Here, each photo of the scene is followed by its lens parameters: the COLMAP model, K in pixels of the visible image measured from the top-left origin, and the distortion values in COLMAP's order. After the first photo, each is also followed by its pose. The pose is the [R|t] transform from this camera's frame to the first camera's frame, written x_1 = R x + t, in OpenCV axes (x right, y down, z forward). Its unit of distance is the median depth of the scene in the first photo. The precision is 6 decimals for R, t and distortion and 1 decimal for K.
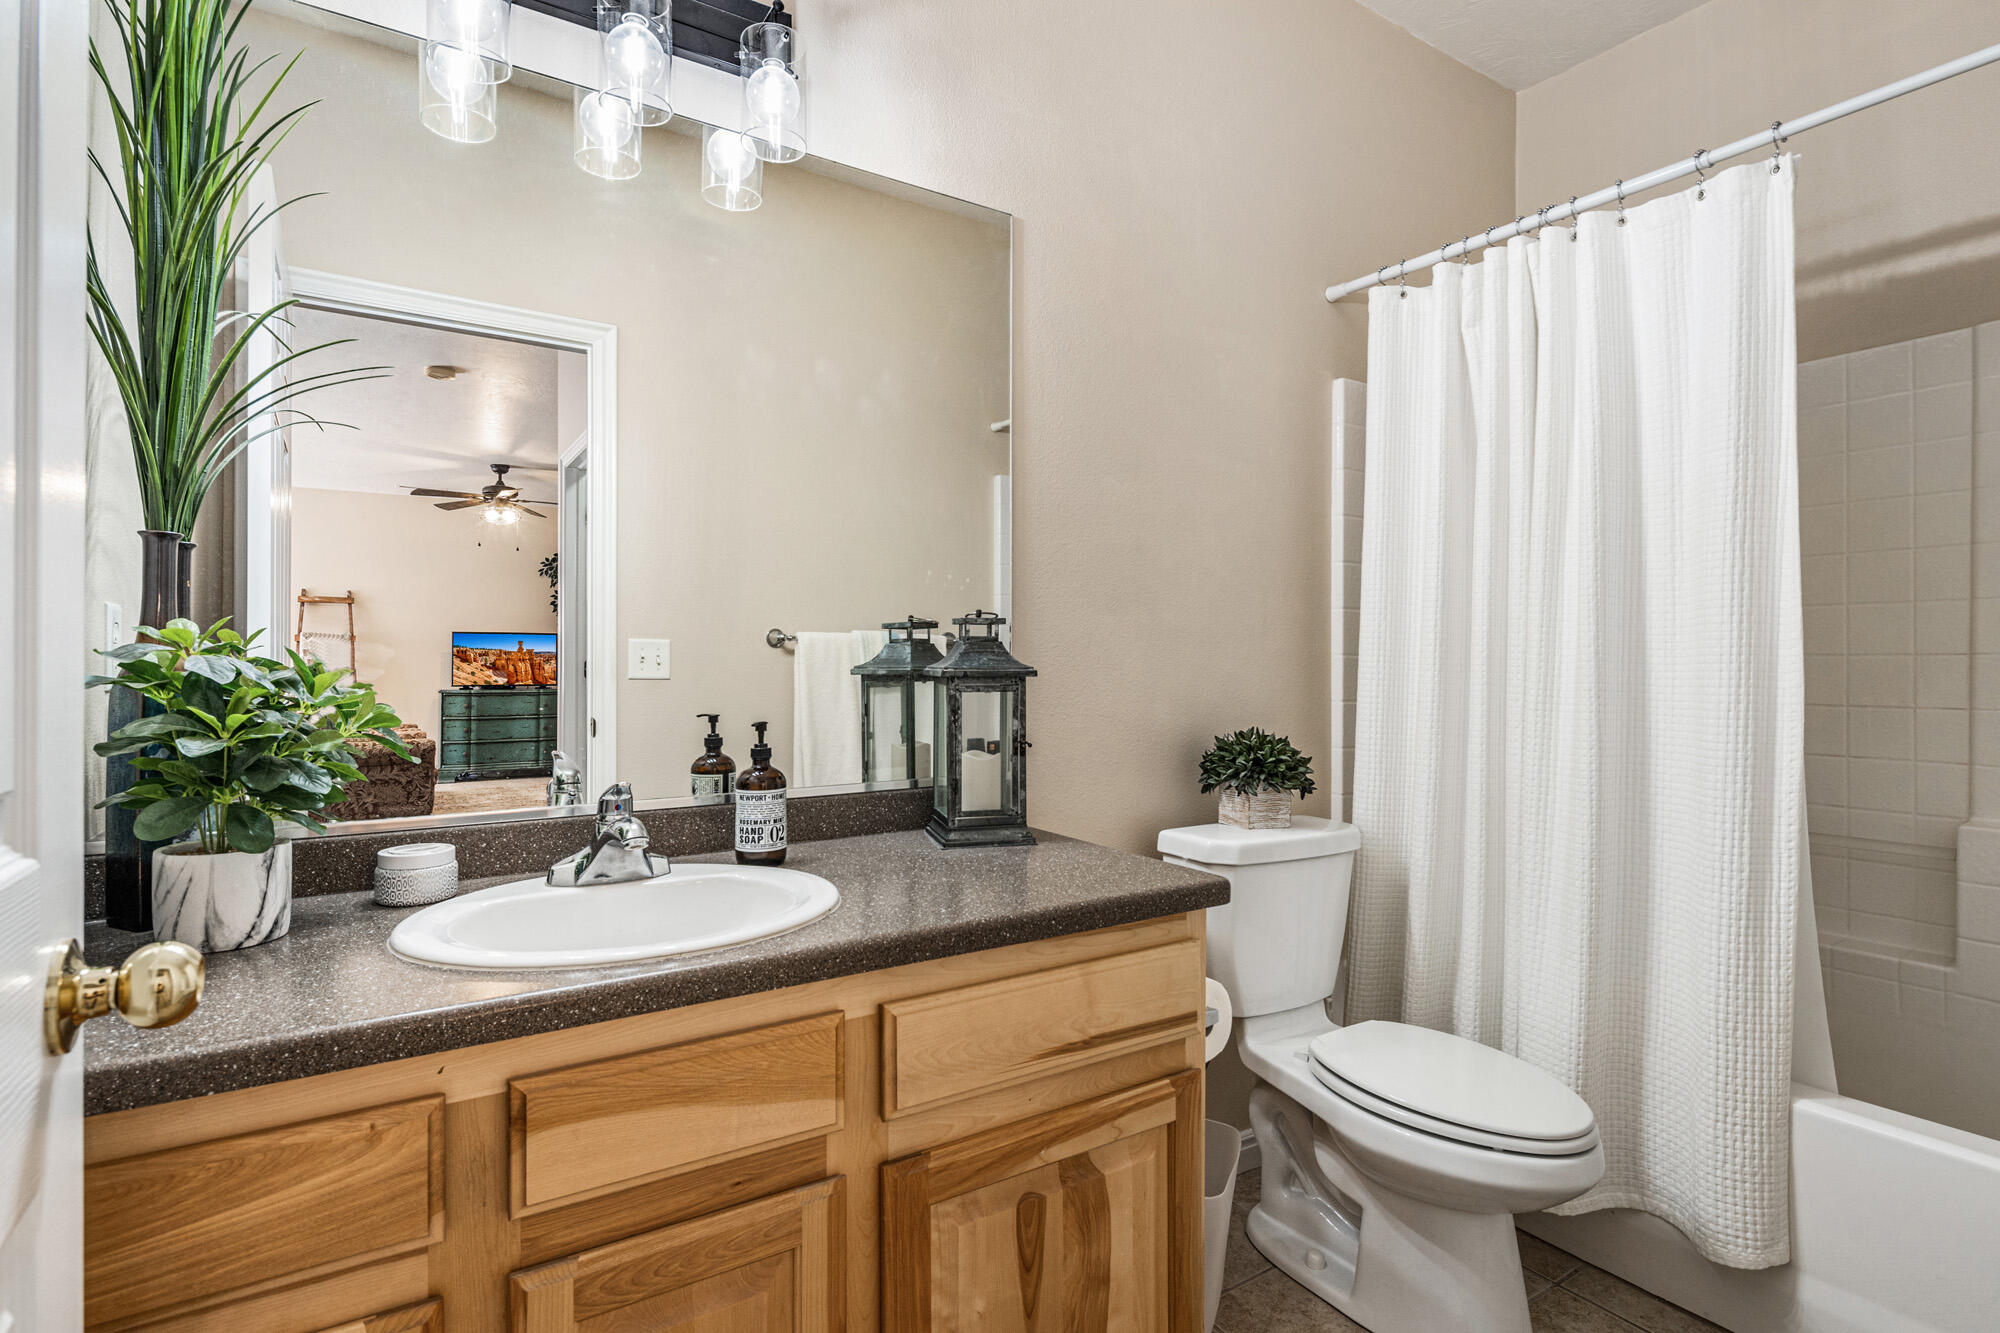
lens RADIAL K [[981.9, 0, 1000.0], [0, 981.9, 666.5], [0, 0, 1]] dist [0.000264, -0.000293]
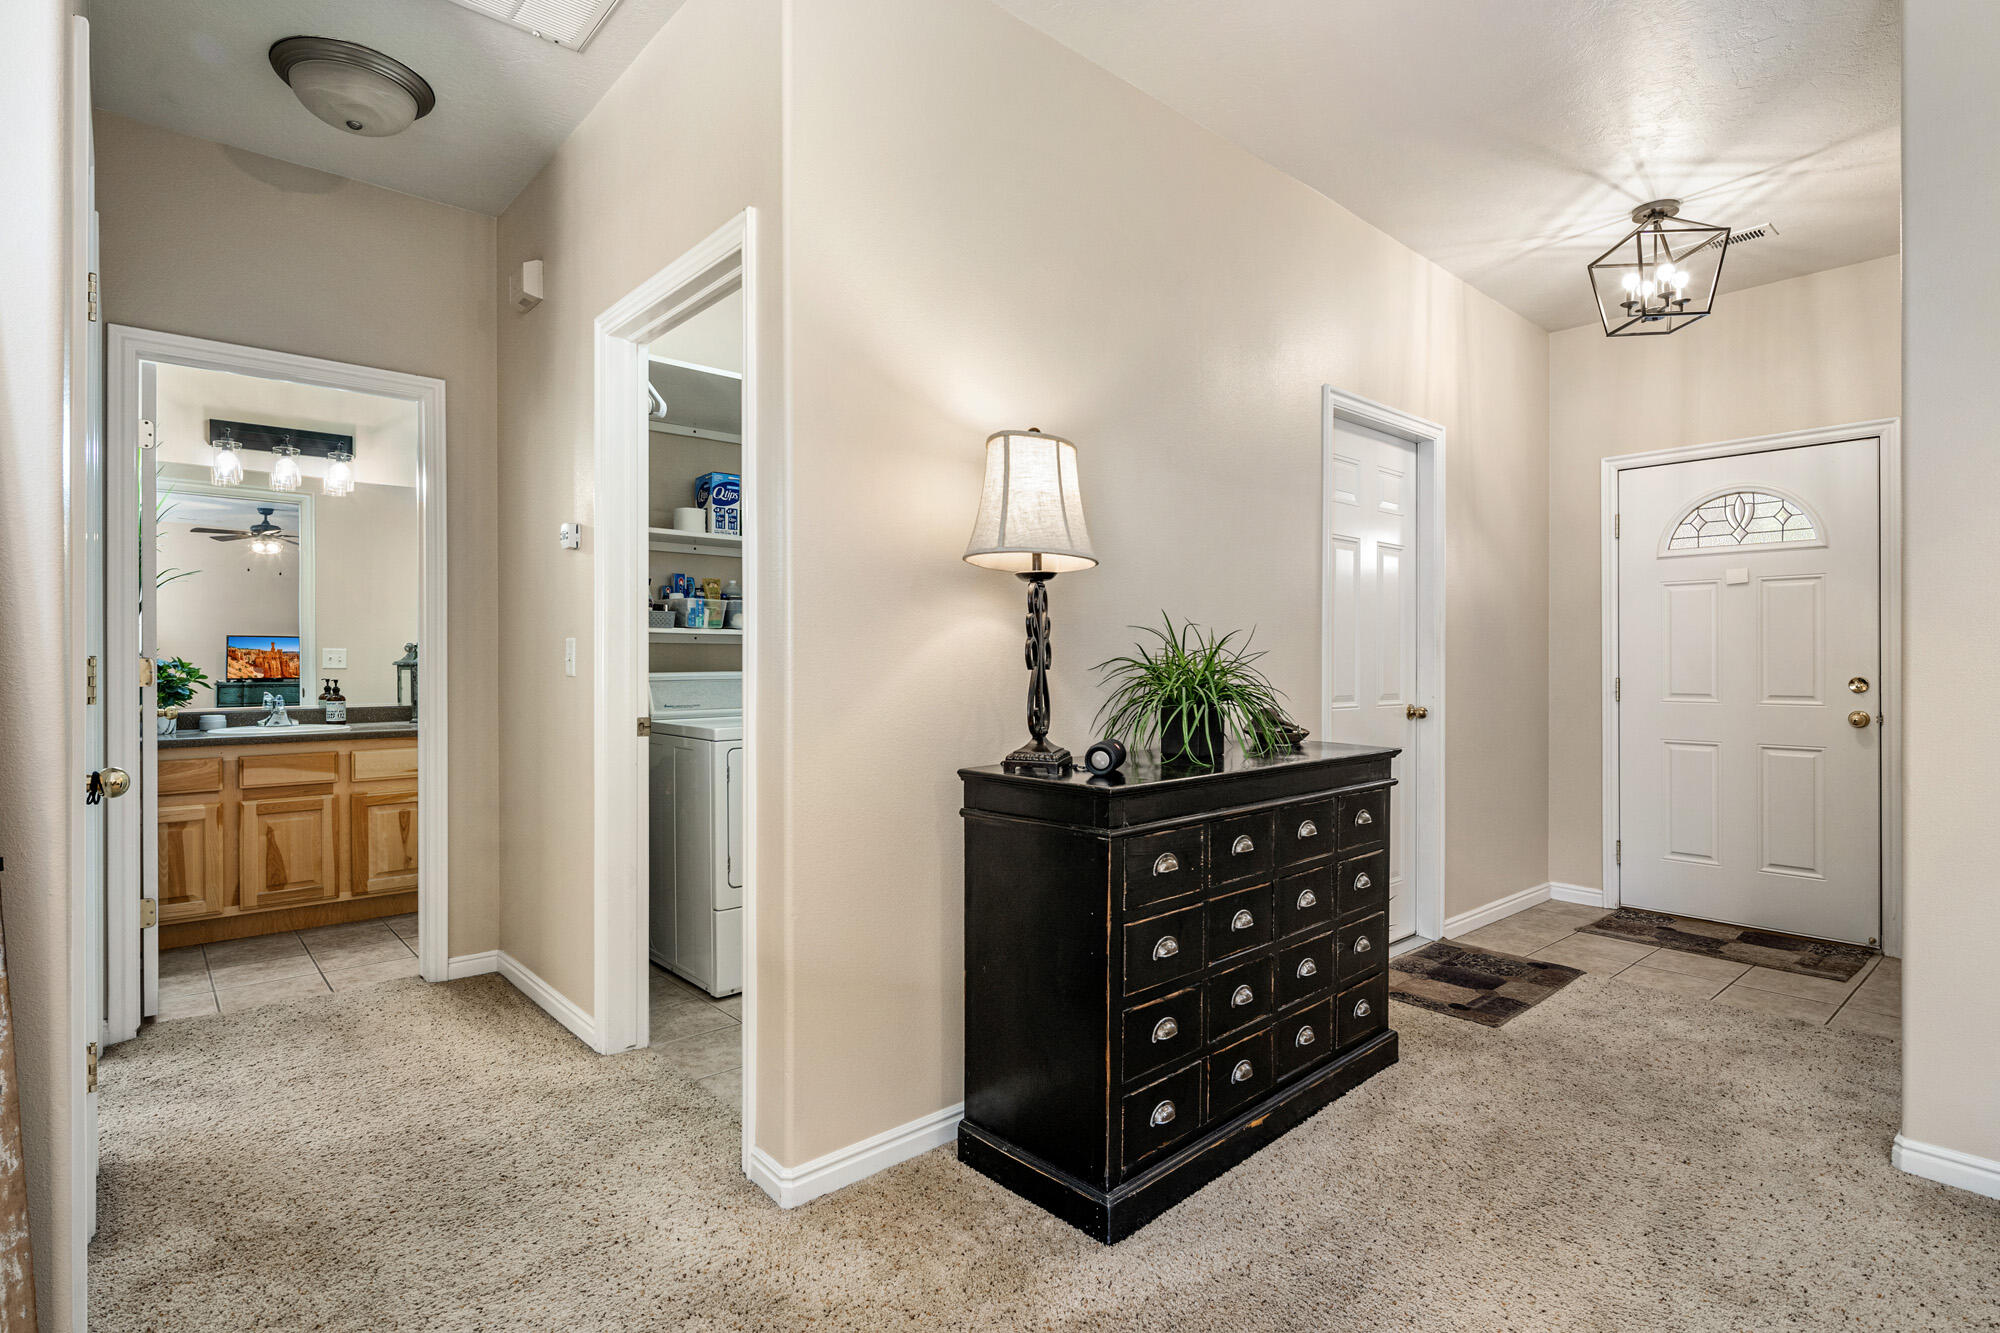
lens RADIAL K [[981.9, 0, 1000.0], [0, 981.9, 666.5], [0, 0, 1]] dist [0.000264, -0.000293]
pose [[0.987276, 0.000860, 0.159016, 1.319466], [-0.001111, 0.999998, 0.001493, 0.008829], [-0.159014, -0.001650, 0.987275, -2.365861]]
